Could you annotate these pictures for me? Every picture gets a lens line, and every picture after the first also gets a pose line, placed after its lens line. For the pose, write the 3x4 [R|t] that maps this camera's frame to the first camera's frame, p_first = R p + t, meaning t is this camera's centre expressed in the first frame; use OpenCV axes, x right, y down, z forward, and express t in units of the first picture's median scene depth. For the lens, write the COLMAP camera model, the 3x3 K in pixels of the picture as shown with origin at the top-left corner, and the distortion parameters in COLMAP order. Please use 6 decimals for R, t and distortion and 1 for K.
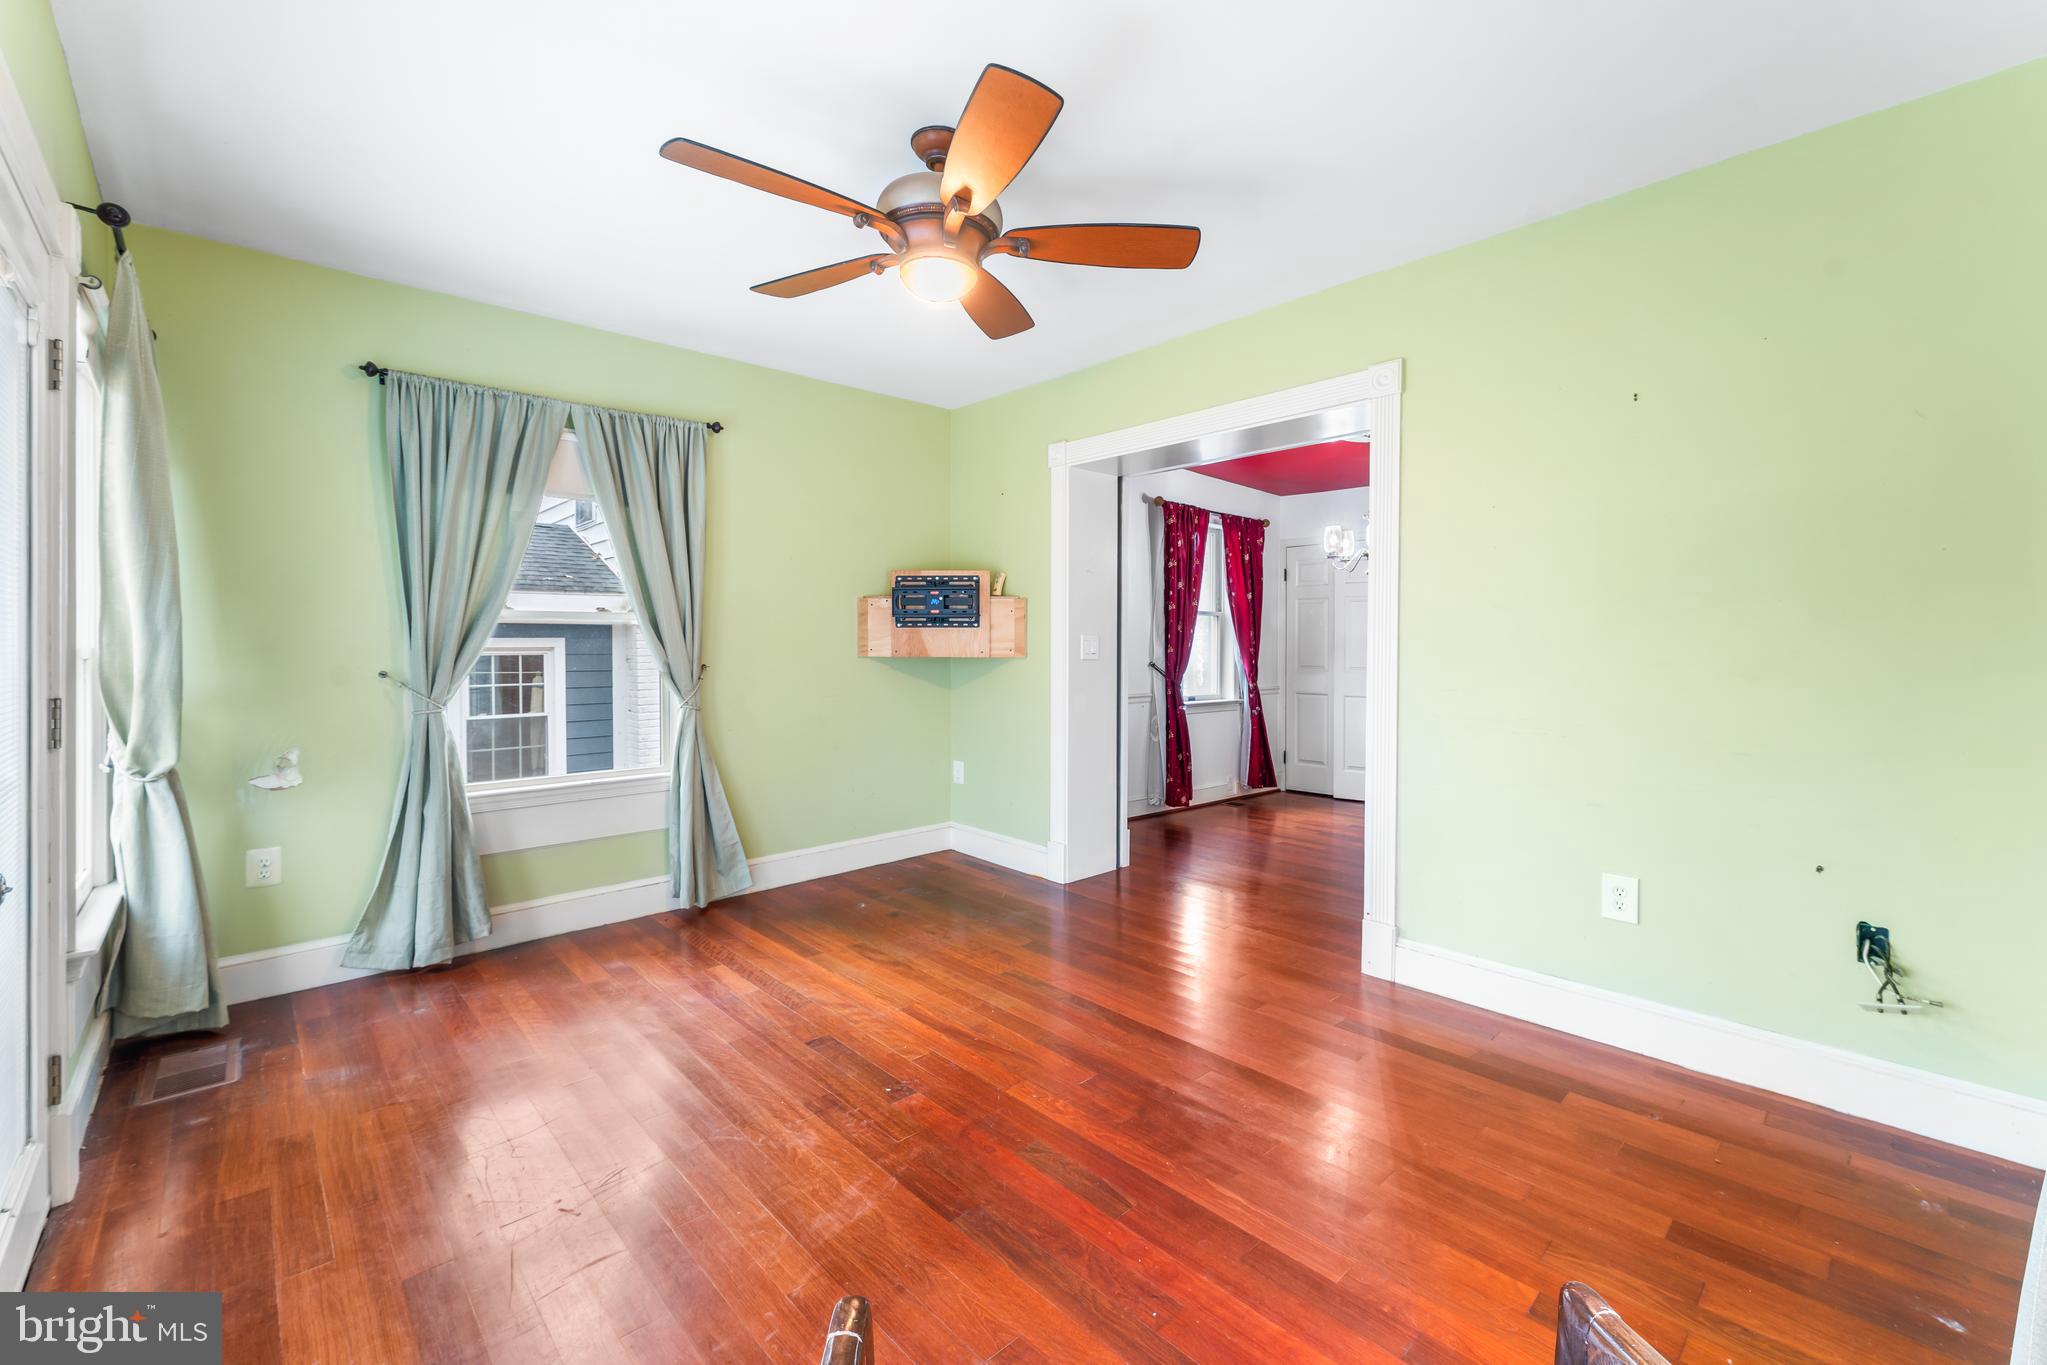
lens RADIAL K [[871.9, 0, 1023.8], [0, 871.9, 651.7], [0, 0, 1]] dist [0.001625, 0.000113]
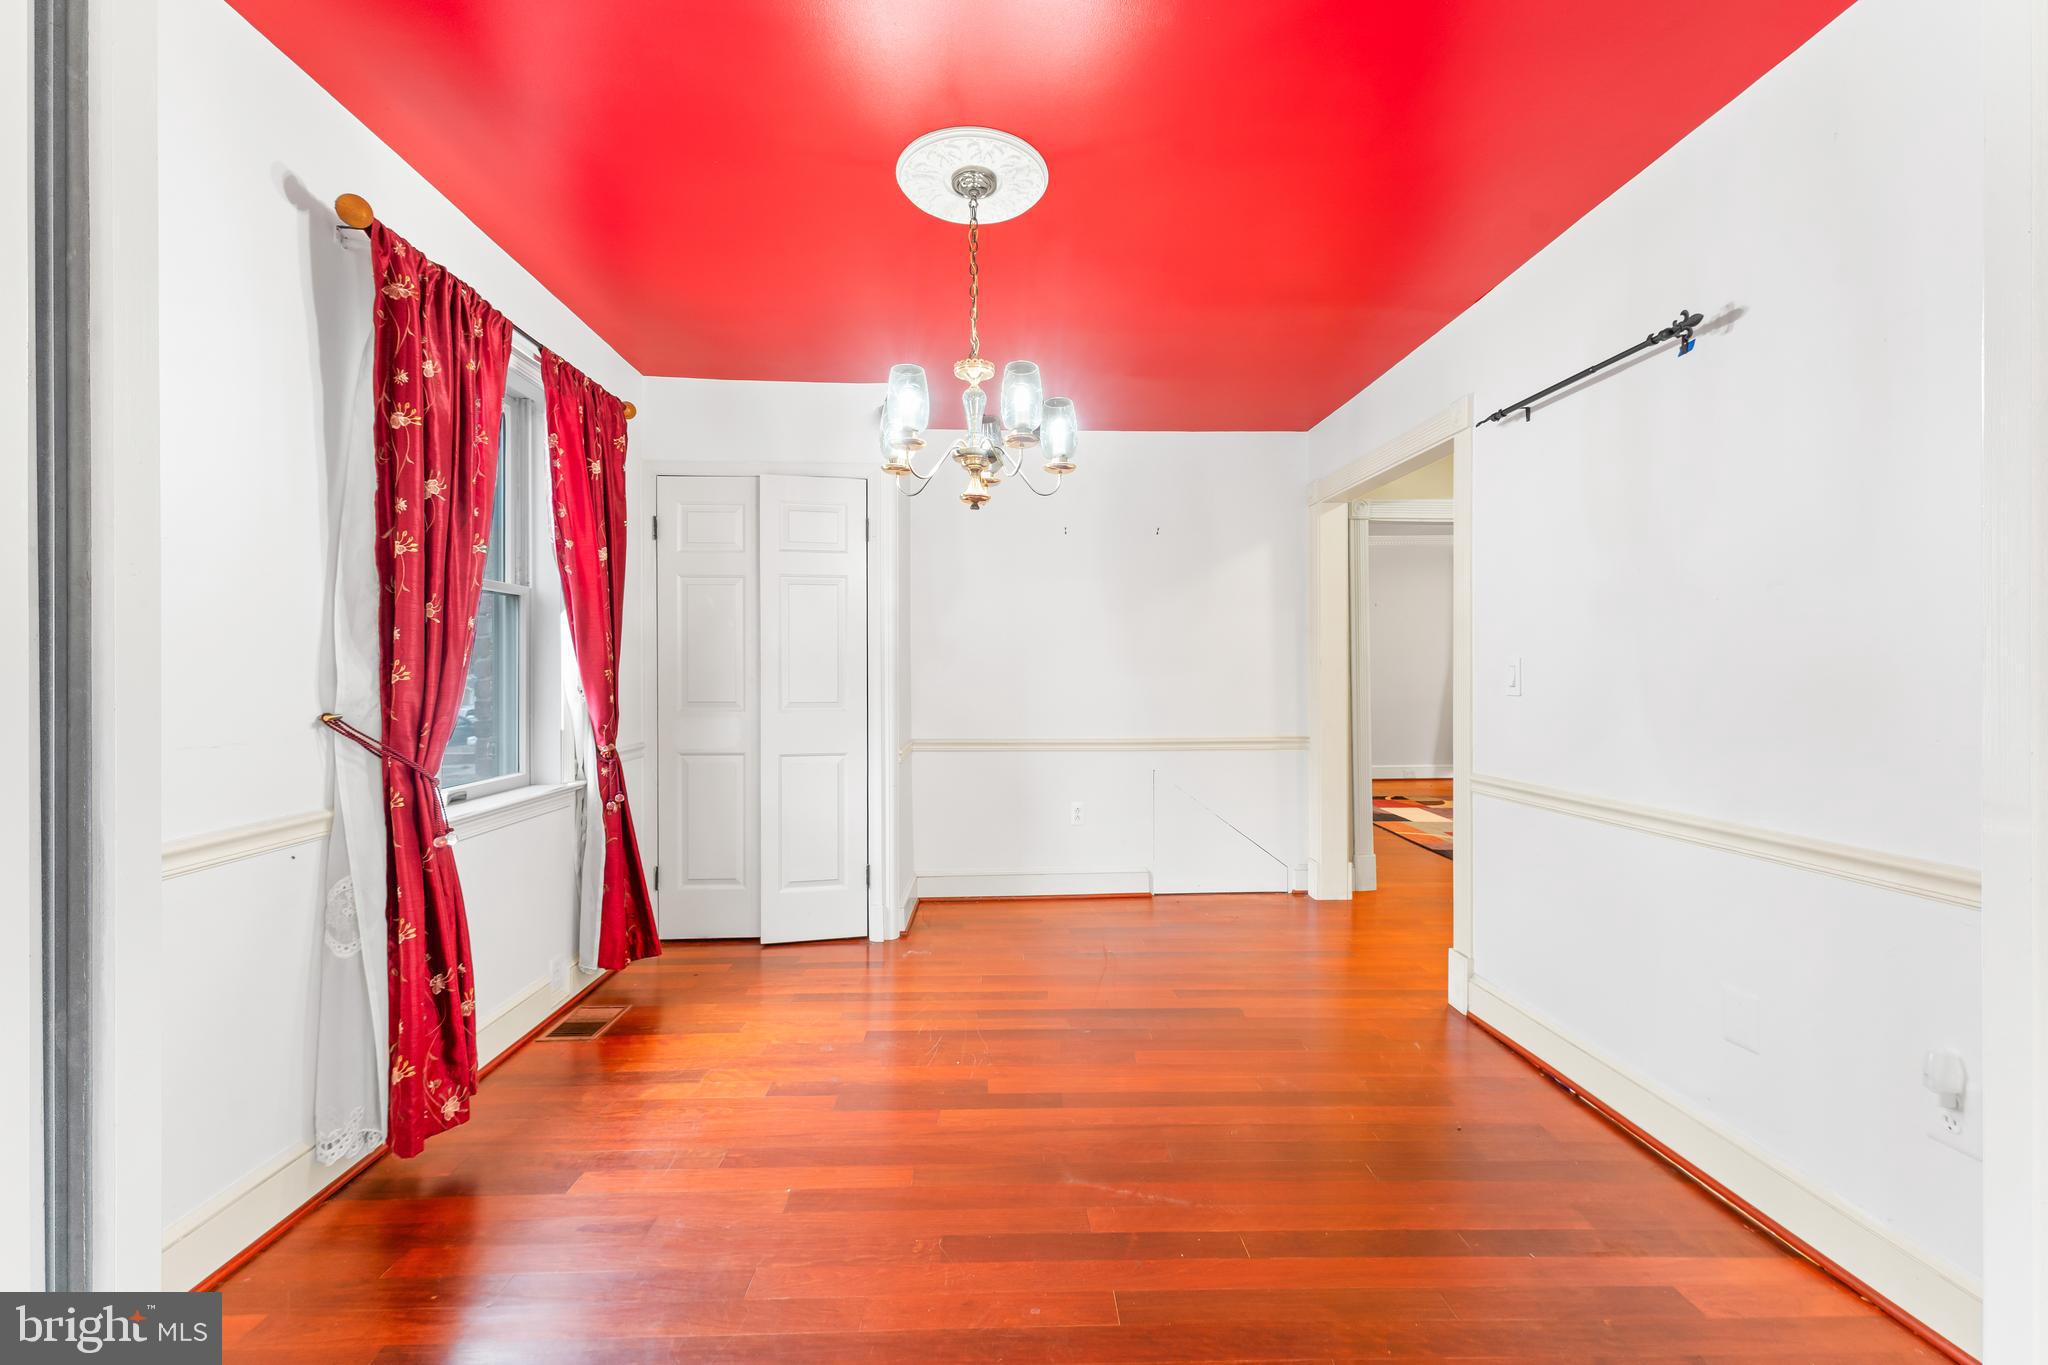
lens RADIAL K [[855.6, 0, 1024.8], [0, 855.6, 659.7], [0, 0, 1]] dist [-0.001075, -0.000058]
pose [[0.675748, -0.003626, 0.737124, 0.086798], [0.016123, 0.999821, -0.009862, -0.001050], [-0.736956, 0.018548, 0.675686, 0.592162]]
